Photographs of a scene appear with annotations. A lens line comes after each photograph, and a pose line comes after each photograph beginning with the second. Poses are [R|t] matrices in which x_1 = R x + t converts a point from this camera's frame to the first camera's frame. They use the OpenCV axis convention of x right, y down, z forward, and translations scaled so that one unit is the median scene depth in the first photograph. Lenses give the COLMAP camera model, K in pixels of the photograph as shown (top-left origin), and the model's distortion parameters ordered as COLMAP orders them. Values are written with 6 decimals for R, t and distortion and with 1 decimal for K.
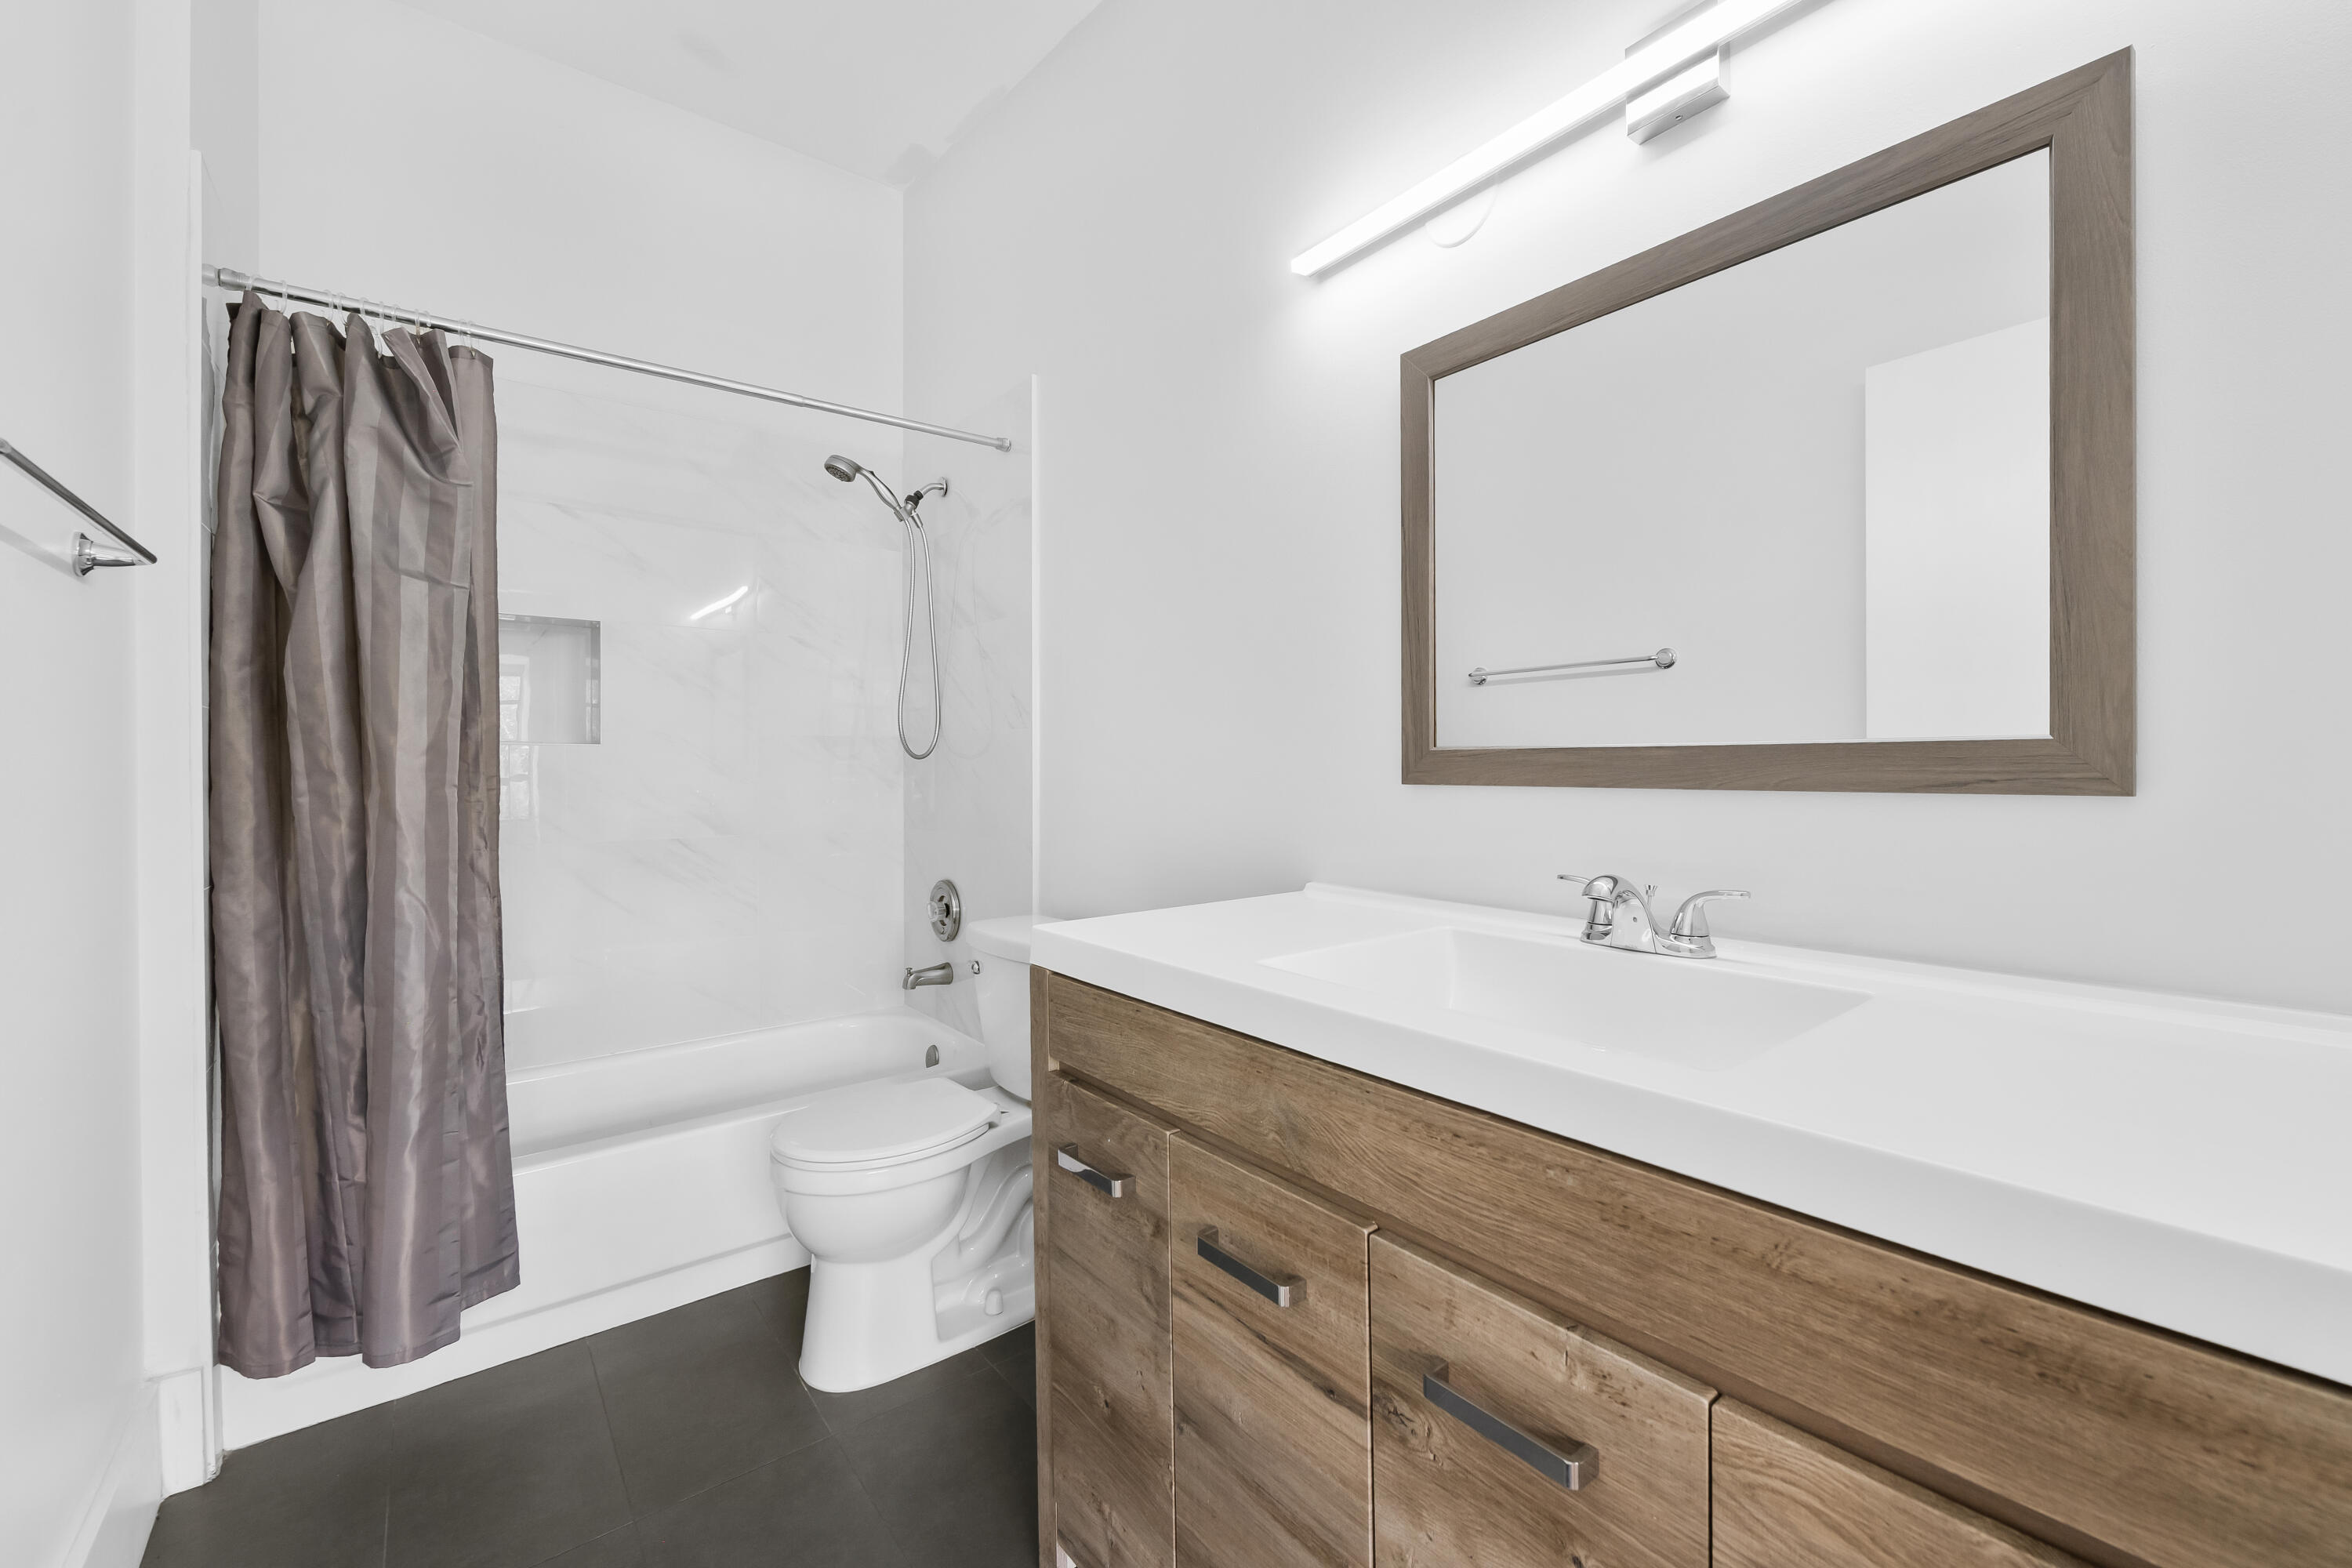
lens RADIAL K [[944.4, 0, 1180.6], [0, 944.4, 785.0], [0, 0, 1]] dist [0.002002, -0.003997]
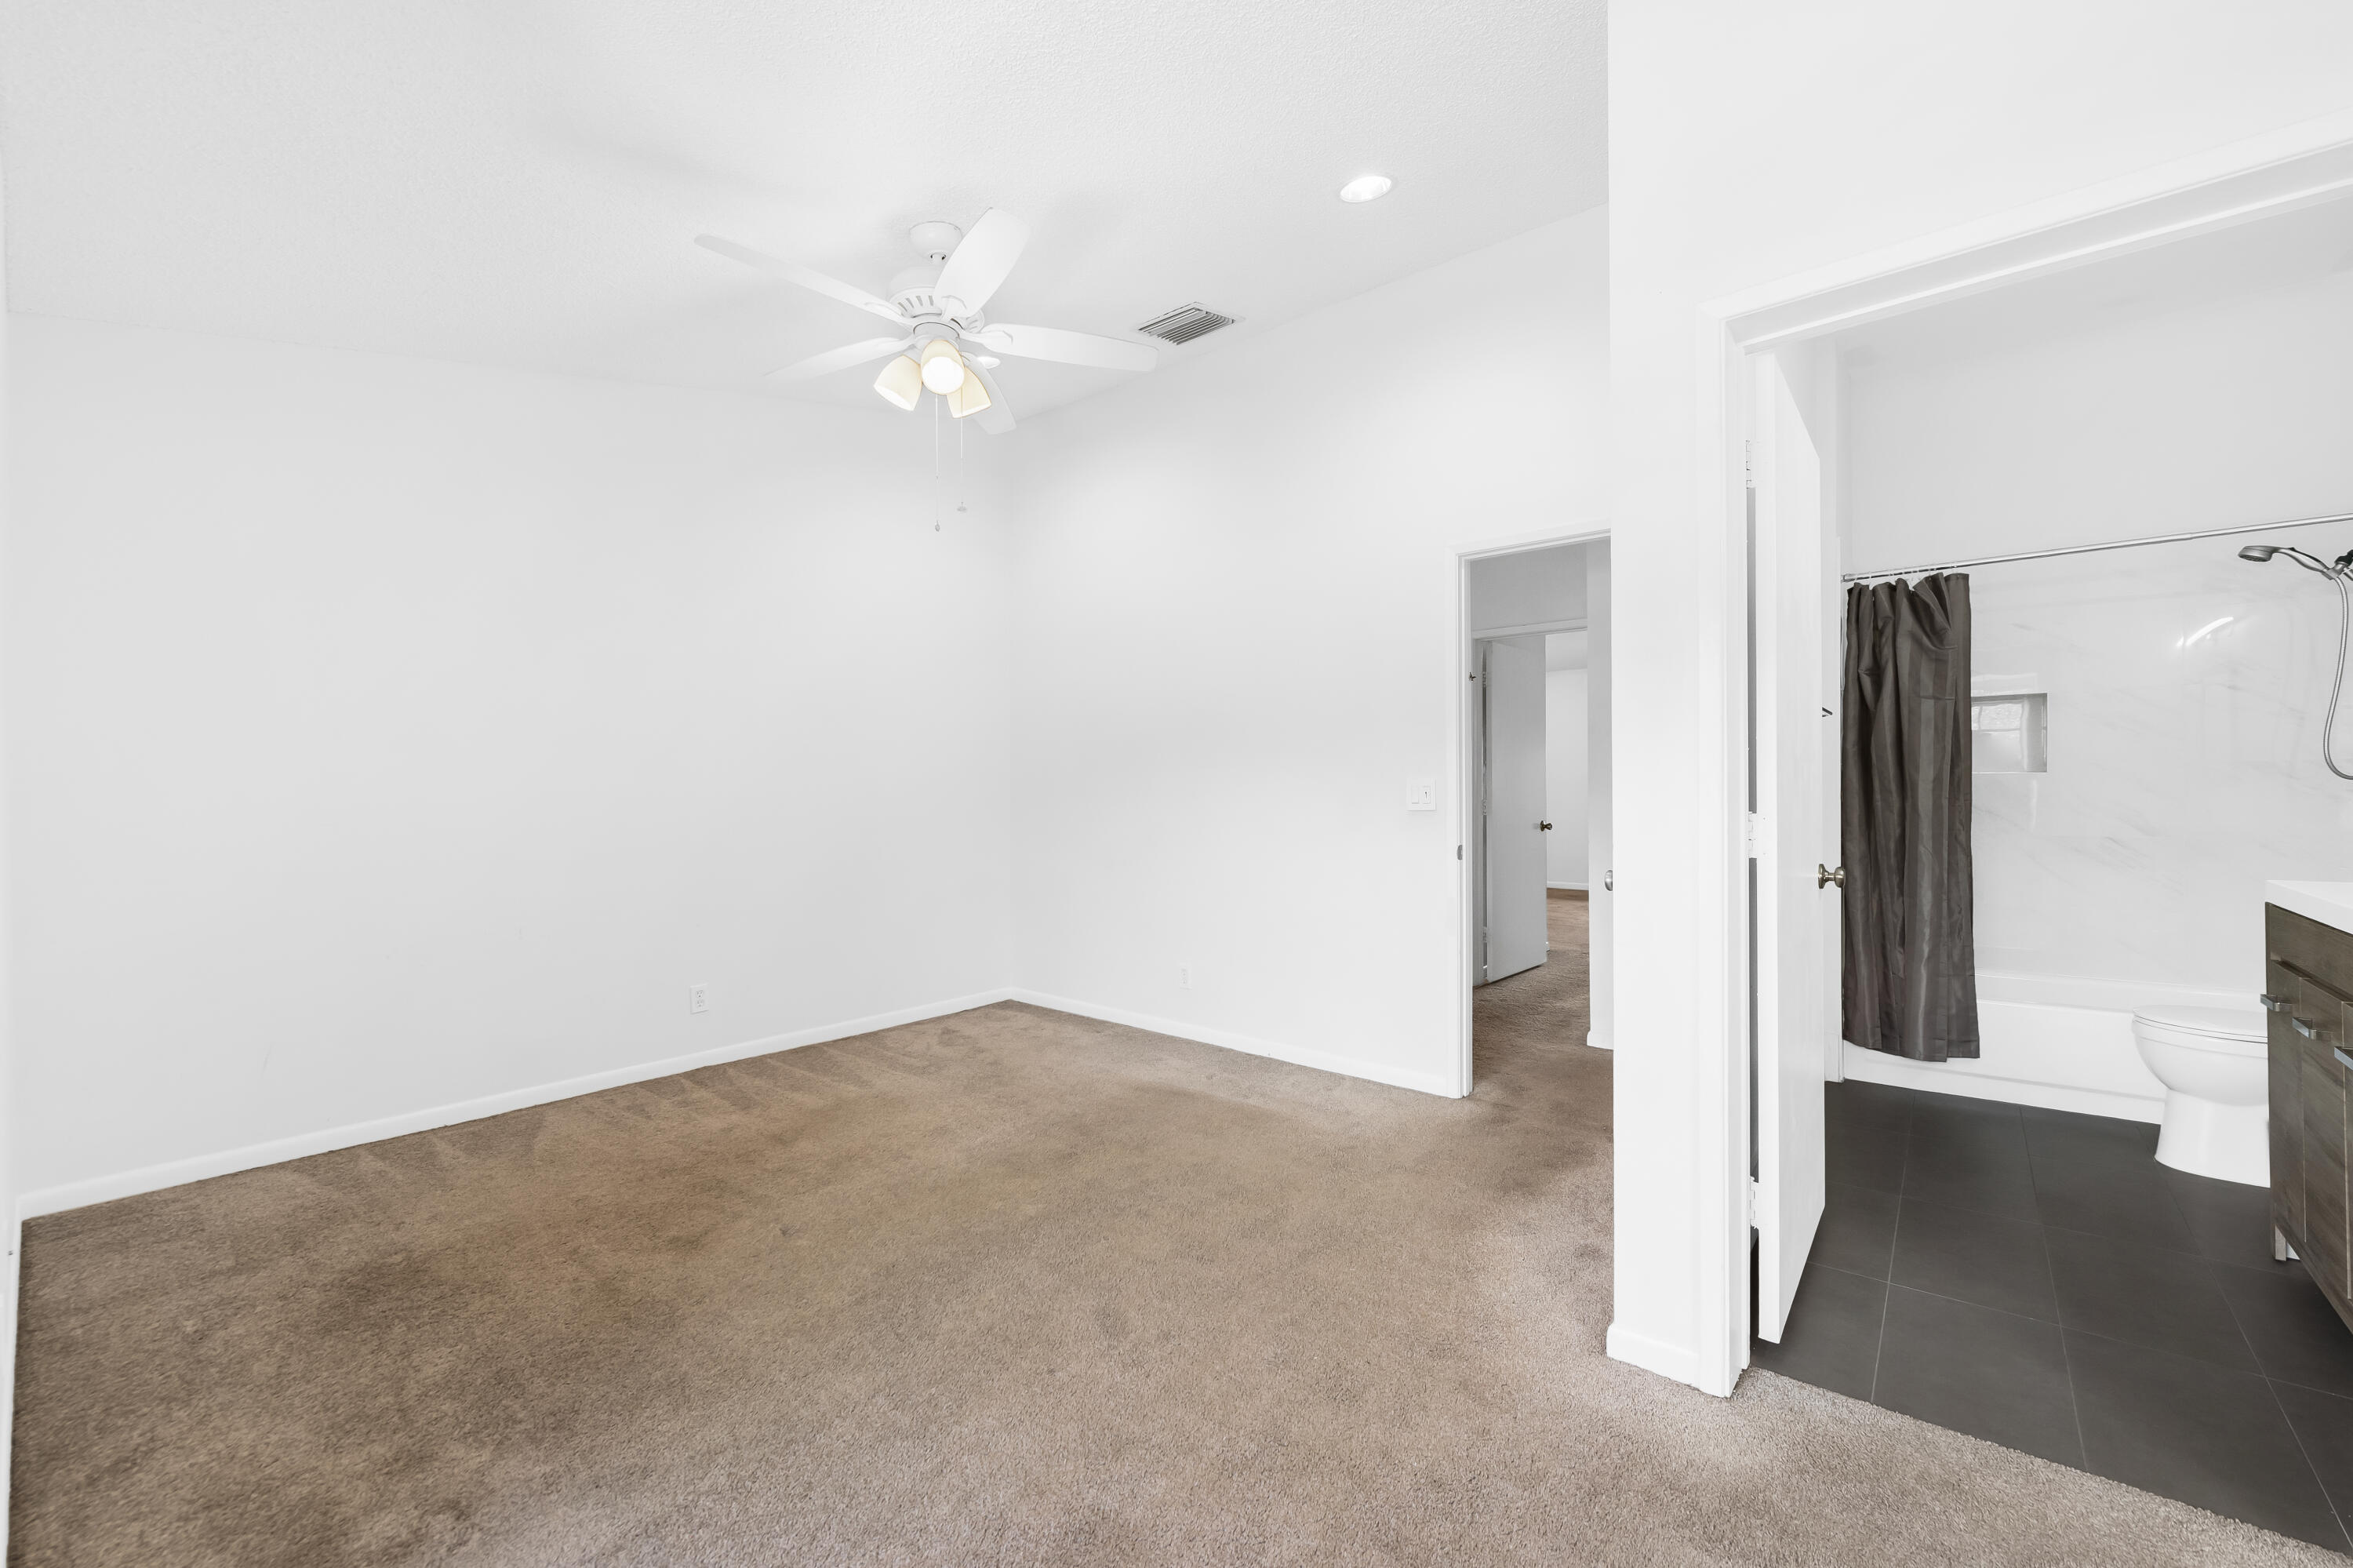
lens RADIAL K [[944.8, 0, 1181.1], [0, 944.8, 785.0], [0, 0, 1]] dist [0.002002, -0.003997]
pose [[0.217060, -0.002366, -0.976155, 0.900371], [-0.009045, 0.999949, -0.004435, -0.003125], [0.976116, 0.009792, 0.217027, -1.102031]]
